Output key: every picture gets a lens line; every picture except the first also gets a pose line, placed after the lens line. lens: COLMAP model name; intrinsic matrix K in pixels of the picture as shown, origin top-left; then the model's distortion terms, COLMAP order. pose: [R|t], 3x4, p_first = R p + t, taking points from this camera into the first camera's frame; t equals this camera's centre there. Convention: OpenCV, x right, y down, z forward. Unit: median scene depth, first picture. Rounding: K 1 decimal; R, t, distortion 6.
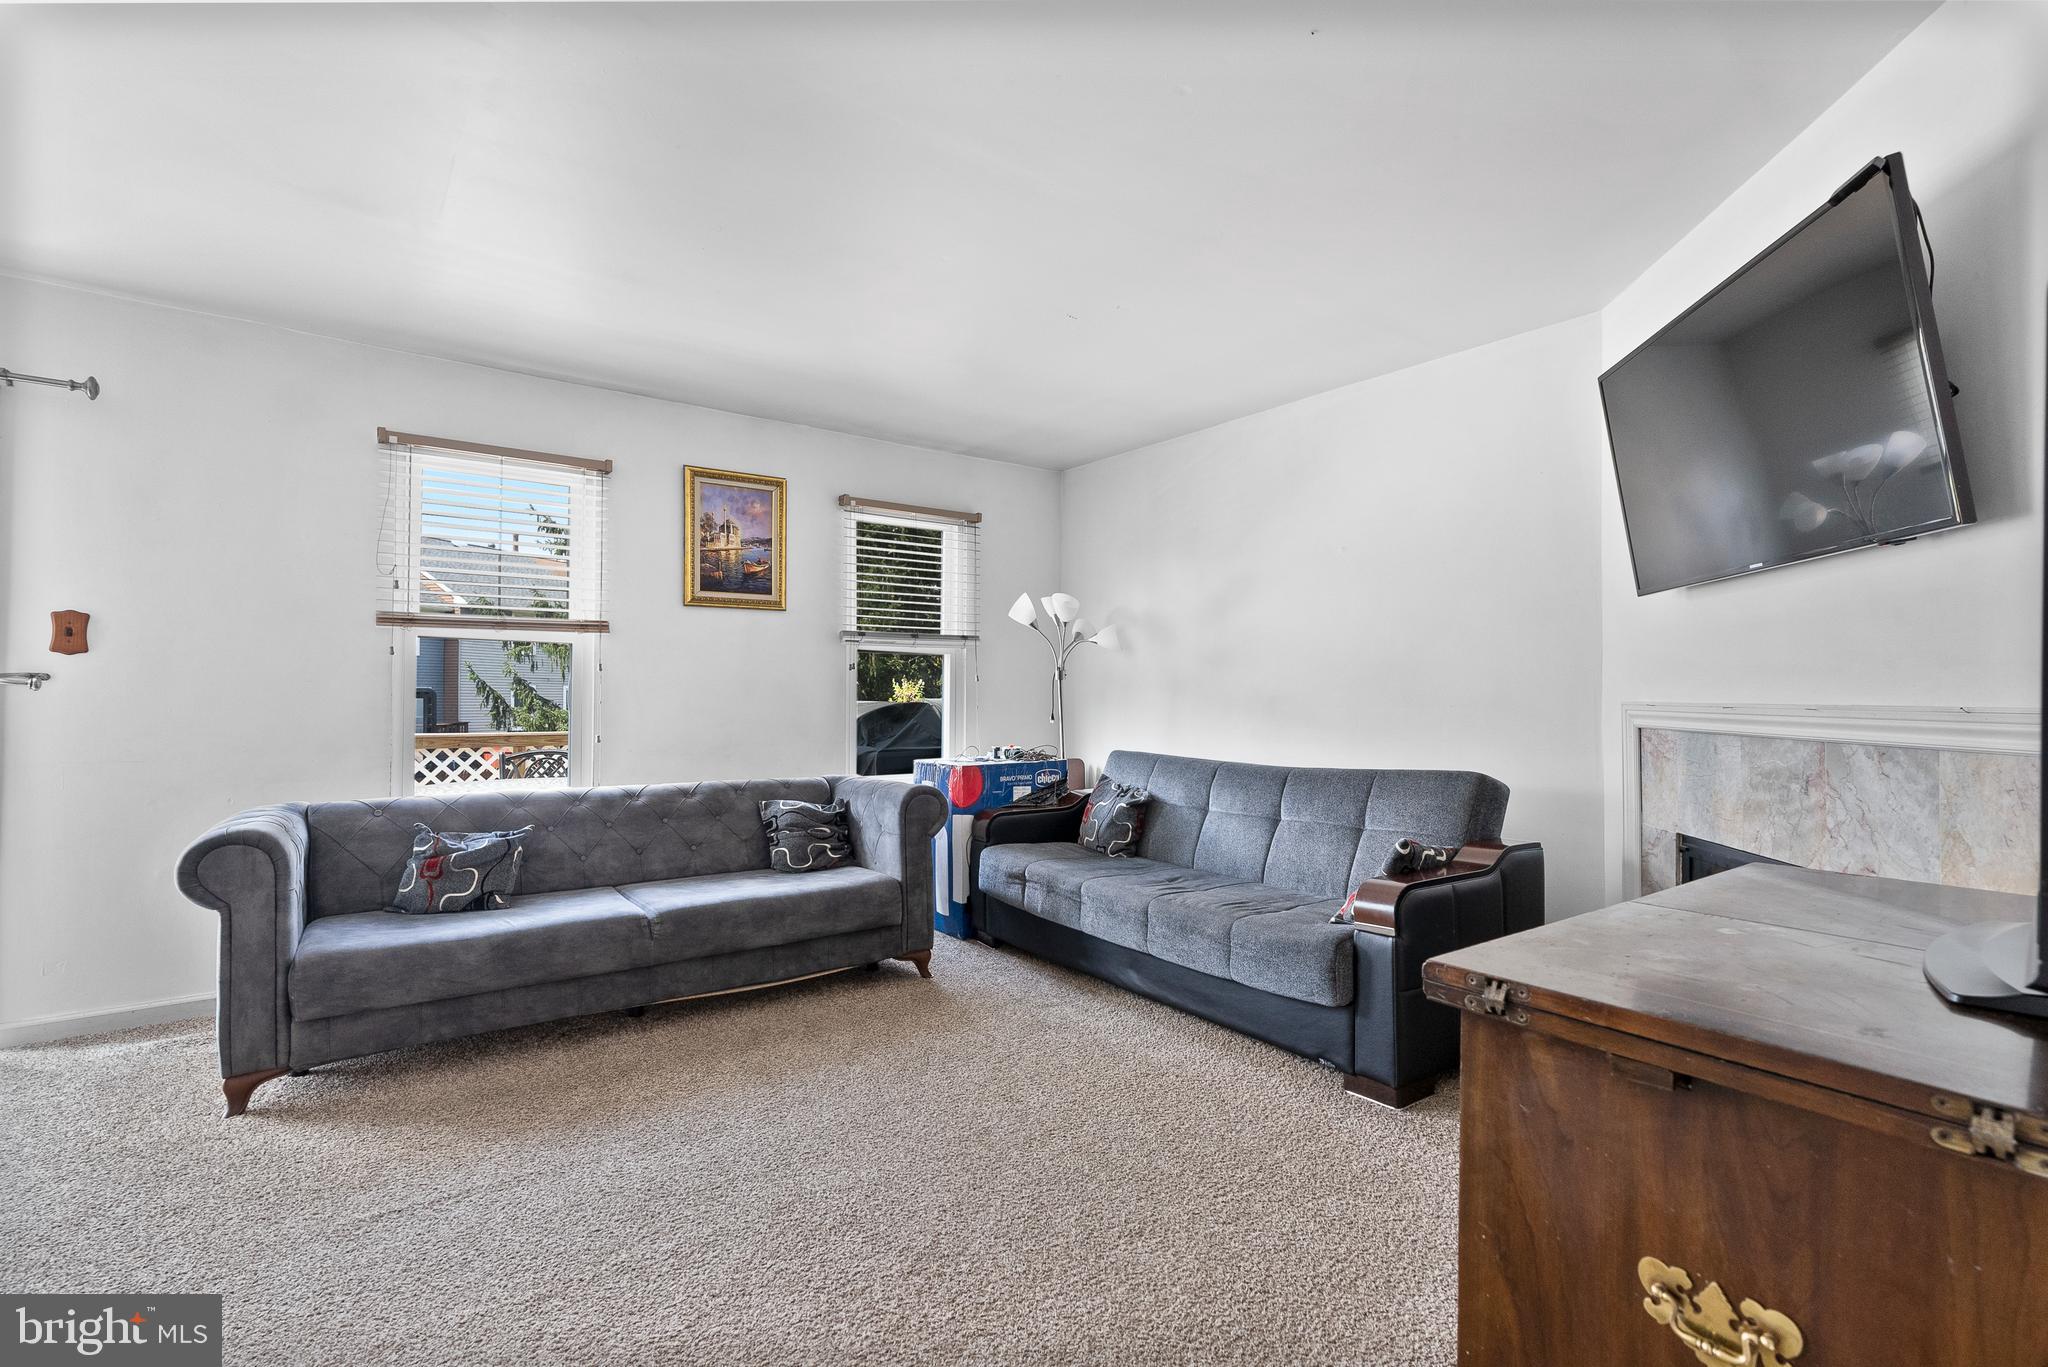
lens RADIAL K [[936.4, 0, 1074.3], [0, 936.4, 688.4], [0, 0, 1]] dist [-0.012142, 0.003357]
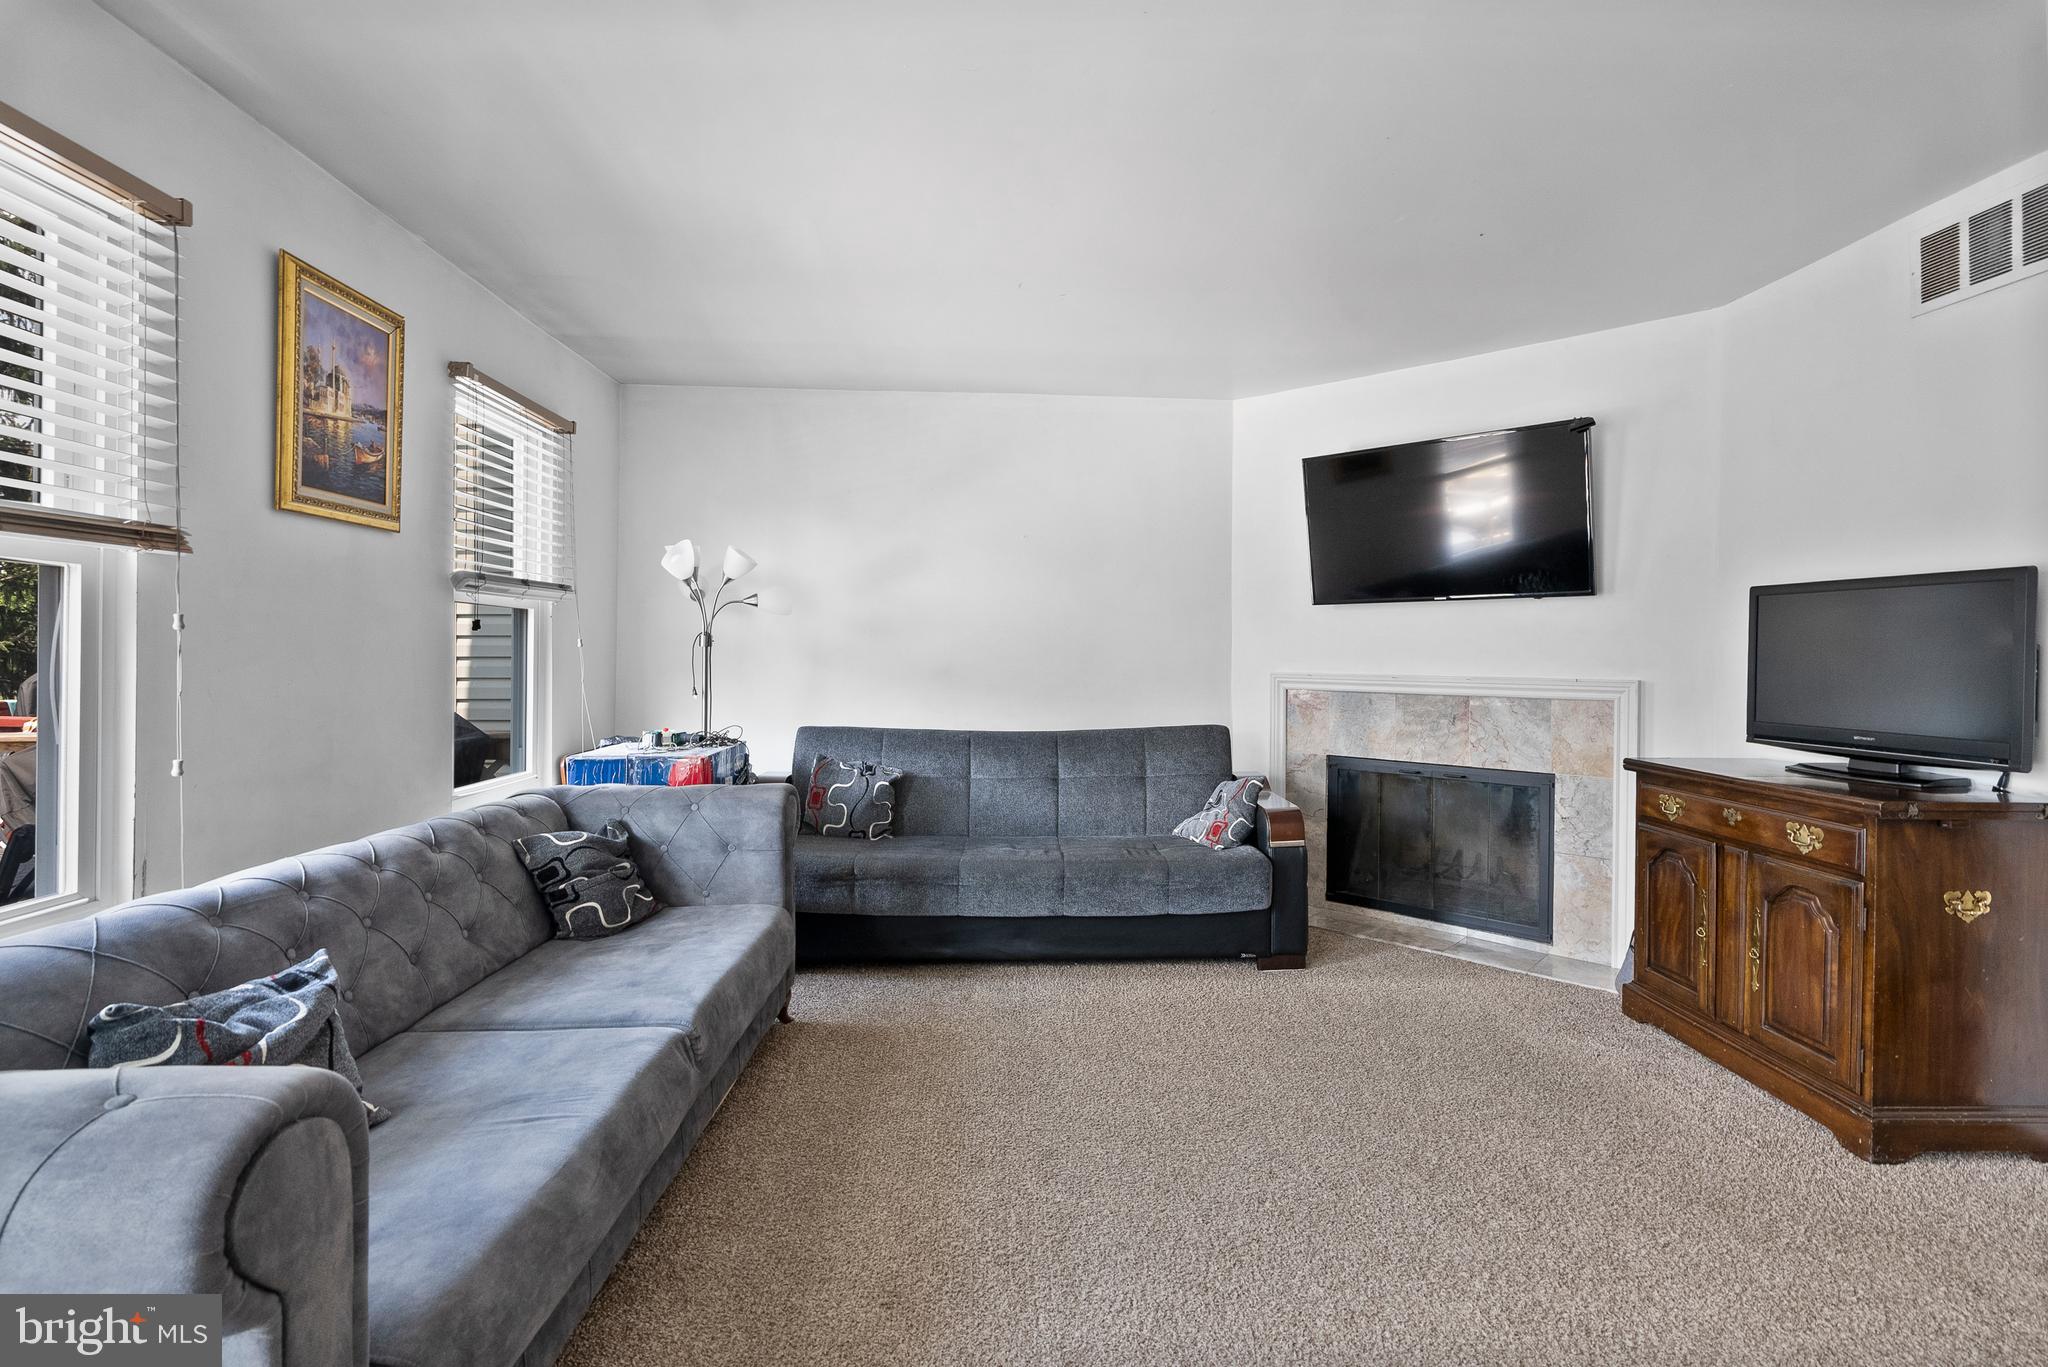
lens RADIAL K [[936.4, 0, 1030.0], [0, 936.4, 659.8], [0, 0, 1]] dist [-0.012142, 0.003357]
pose [[0.565736, -0.002443, 0.824583, -0.645568], [-0.013473, 0.999835, 0.012206, -0.013993], [-0.824476, -0.018015, 0.565610, 0.346935]]
